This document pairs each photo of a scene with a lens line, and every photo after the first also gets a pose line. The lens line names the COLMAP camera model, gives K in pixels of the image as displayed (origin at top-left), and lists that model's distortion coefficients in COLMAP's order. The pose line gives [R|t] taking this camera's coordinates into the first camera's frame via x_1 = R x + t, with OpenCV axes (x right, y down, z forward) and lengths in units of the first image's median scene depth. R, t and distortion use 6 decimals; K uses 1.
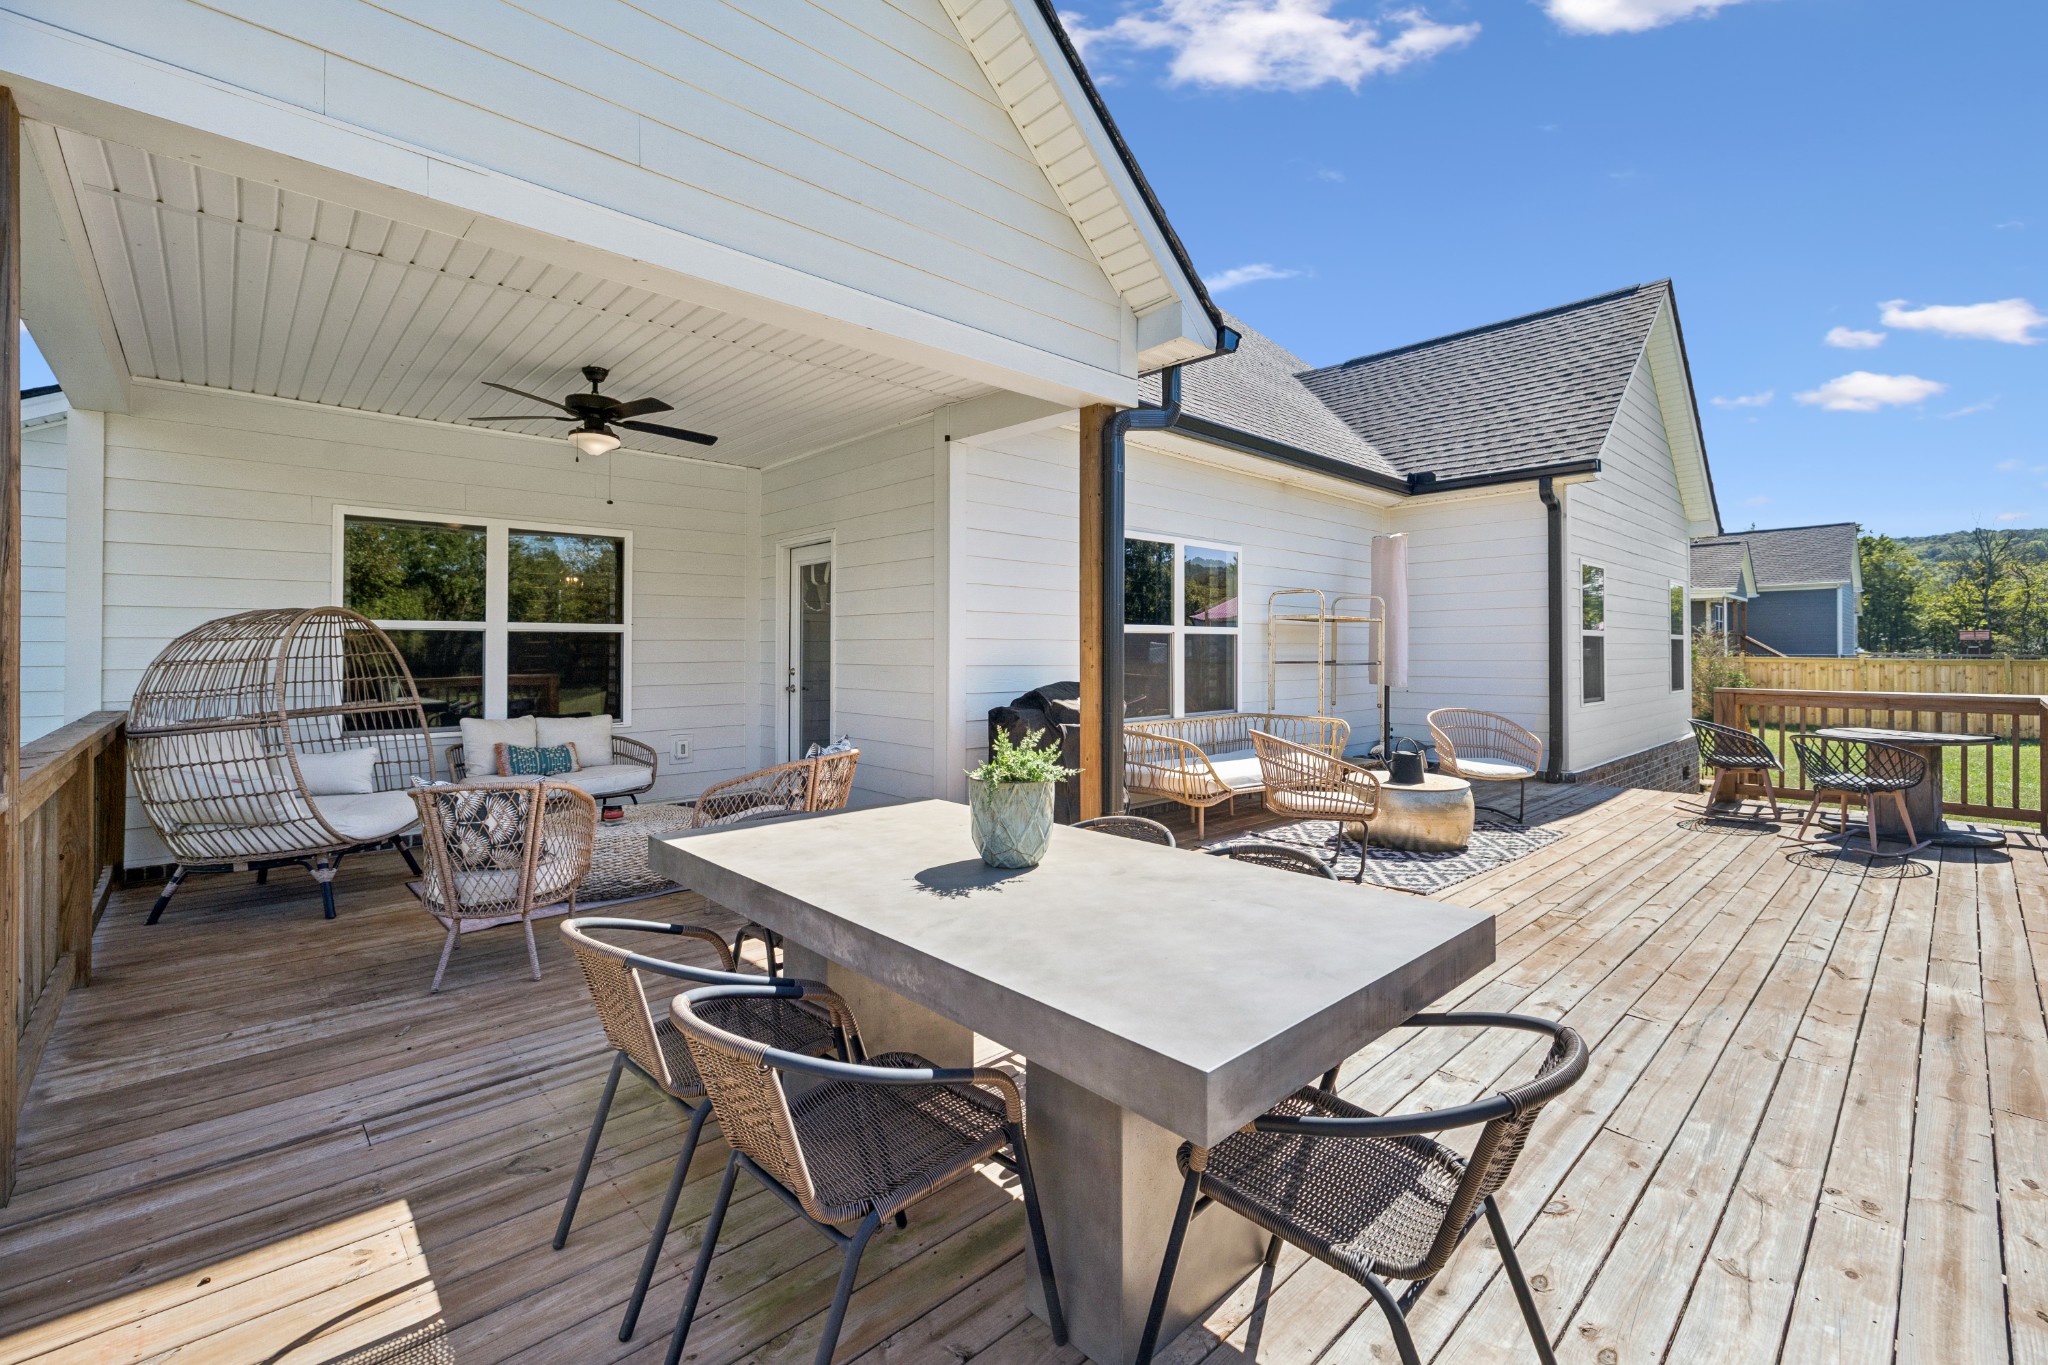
lens RADIAL K [[869.6, 0, 1024.9], [0, 869.6, 649.7], [0, 0, 1]] dist [-0.000036, 0.000352]
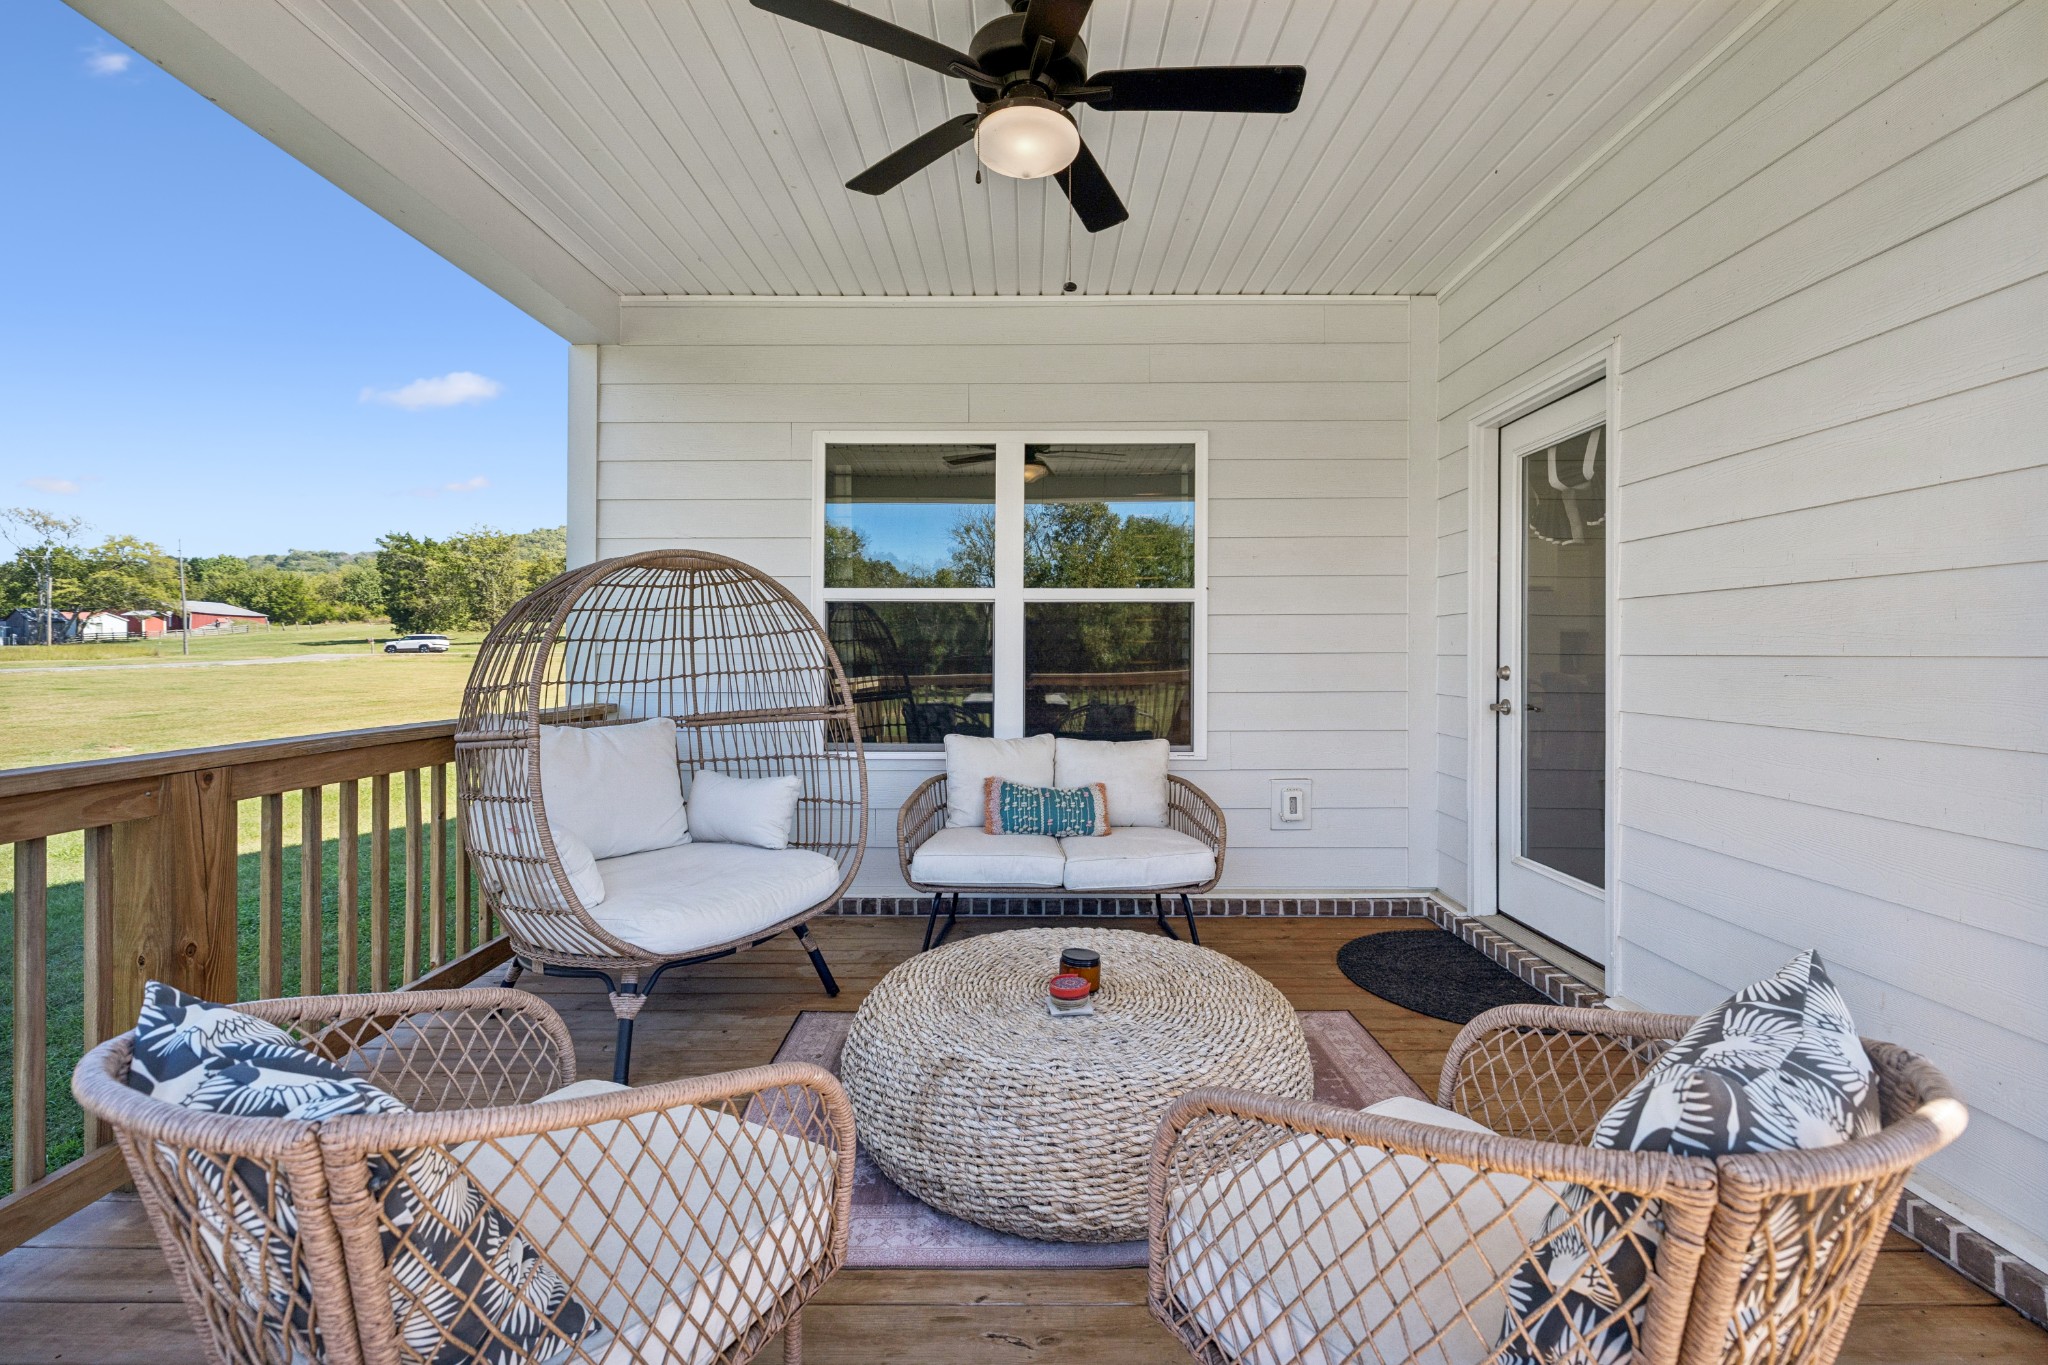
lens RADIAL K [[869.6, 0, 1024.9], [0, 869.6, 649.7], [0, 0, 1]] dist [-0.000036, 0.000352]
pose [[0.730242, -0.000707, -0.683189, -0.151647], [-0.001915, 0.999993, -0.003081, 0.016753], [0.683186, 0.003558, 0.730235, 0.532917]]
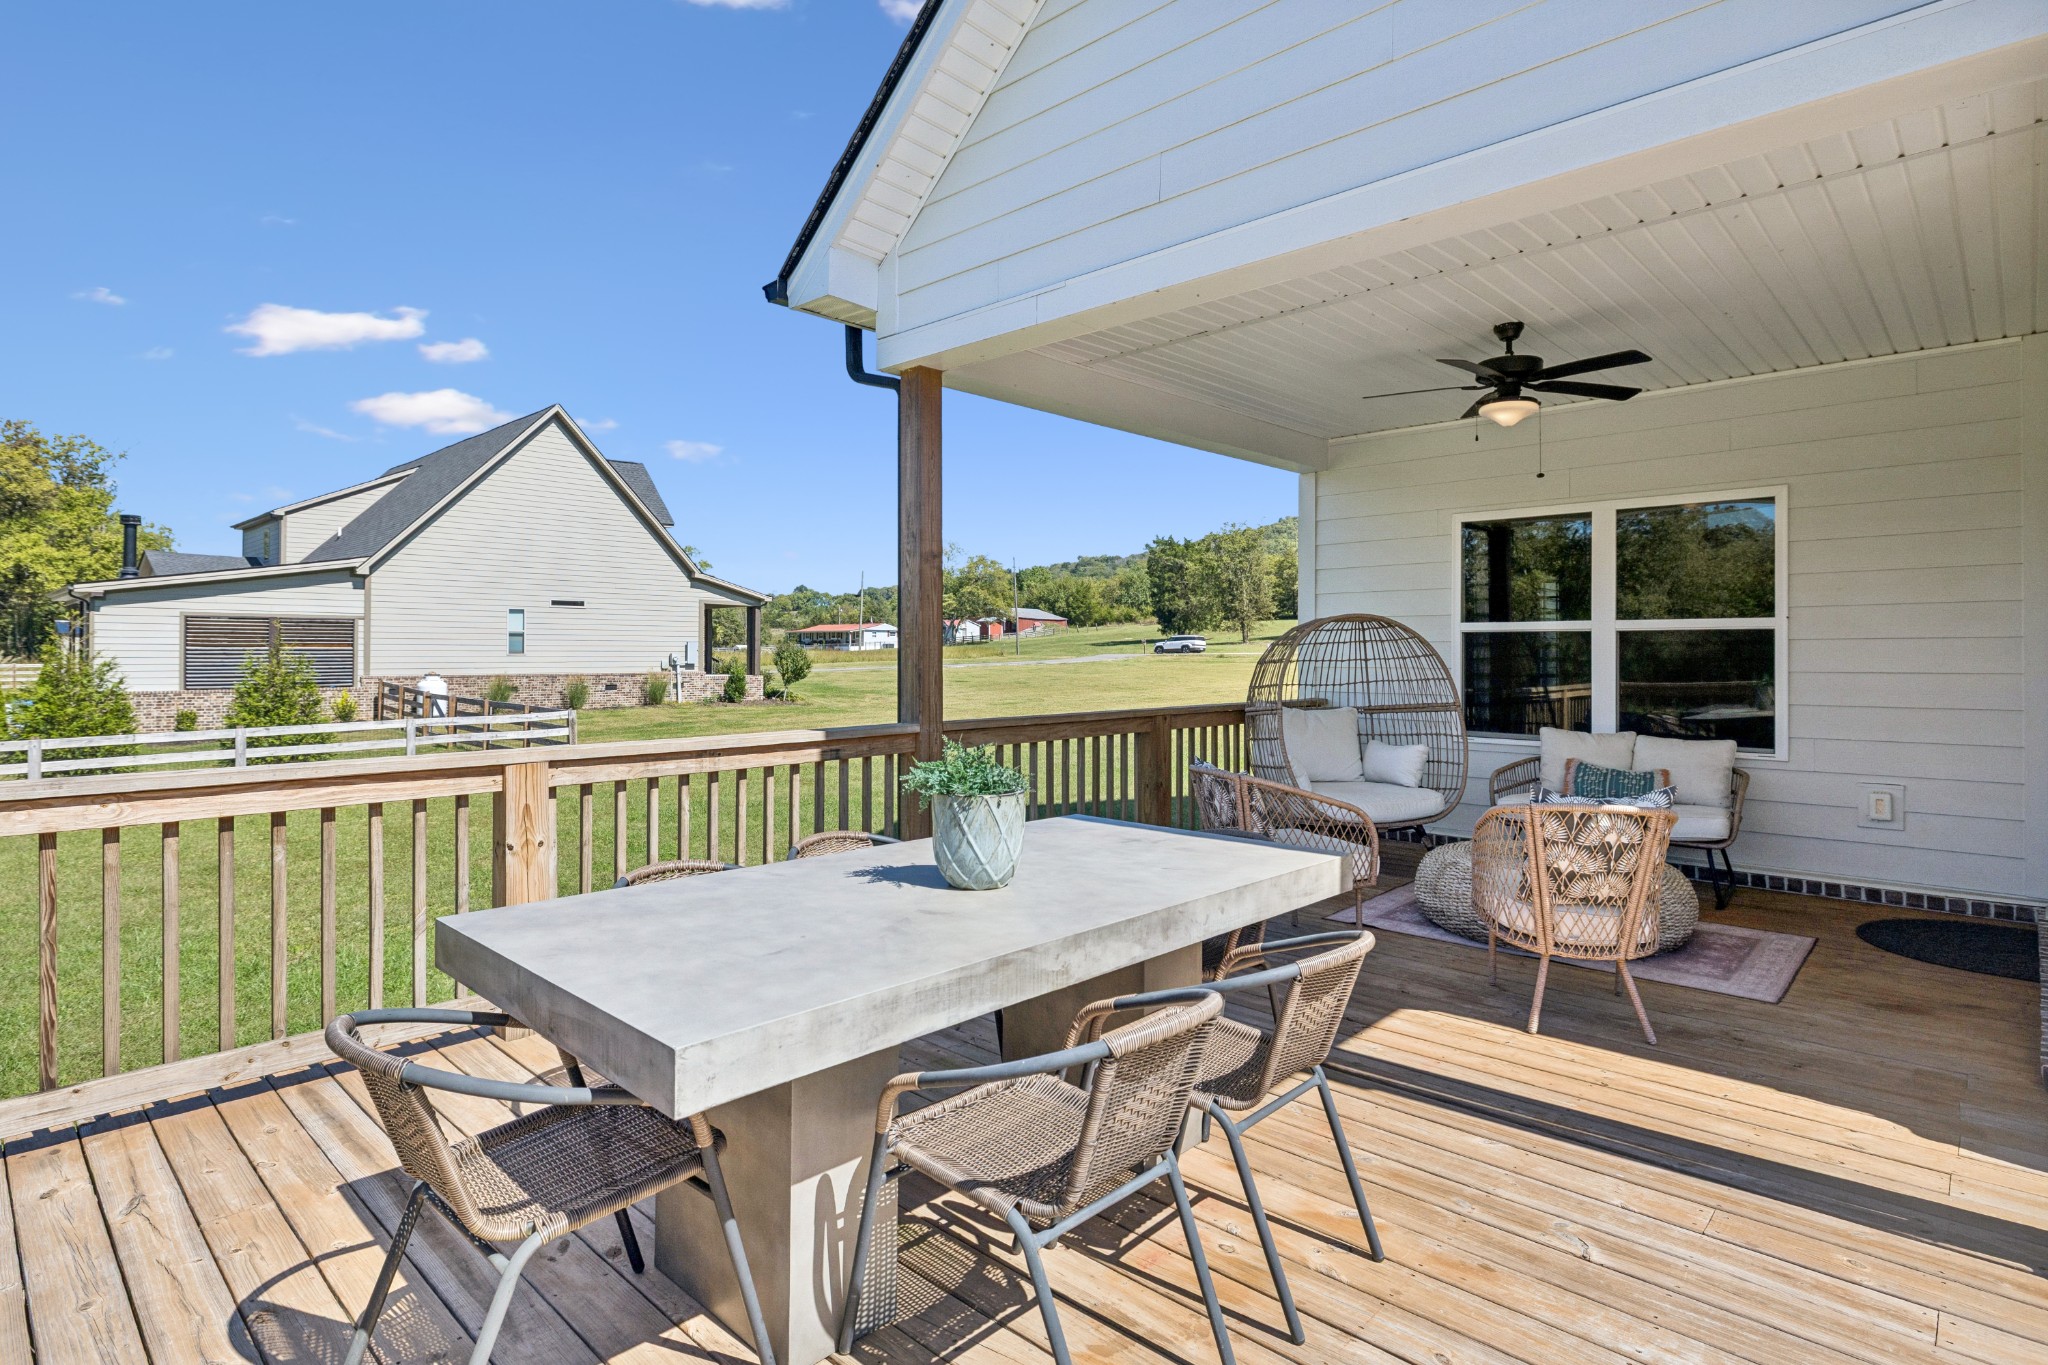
lens RADIAL K [[1046.1, 0, 1017.4], [0, 1046.1, 648.5], [0, 0, 1]] dist [-0.000135, 0.000089]
pose [[0.058141, -0.001326, -0.998308, 0.402423], [-0.002244, 0.999996, -0.001459, -0.000973], [0.998306, 0.002325, 0.058138, 0.359346]]
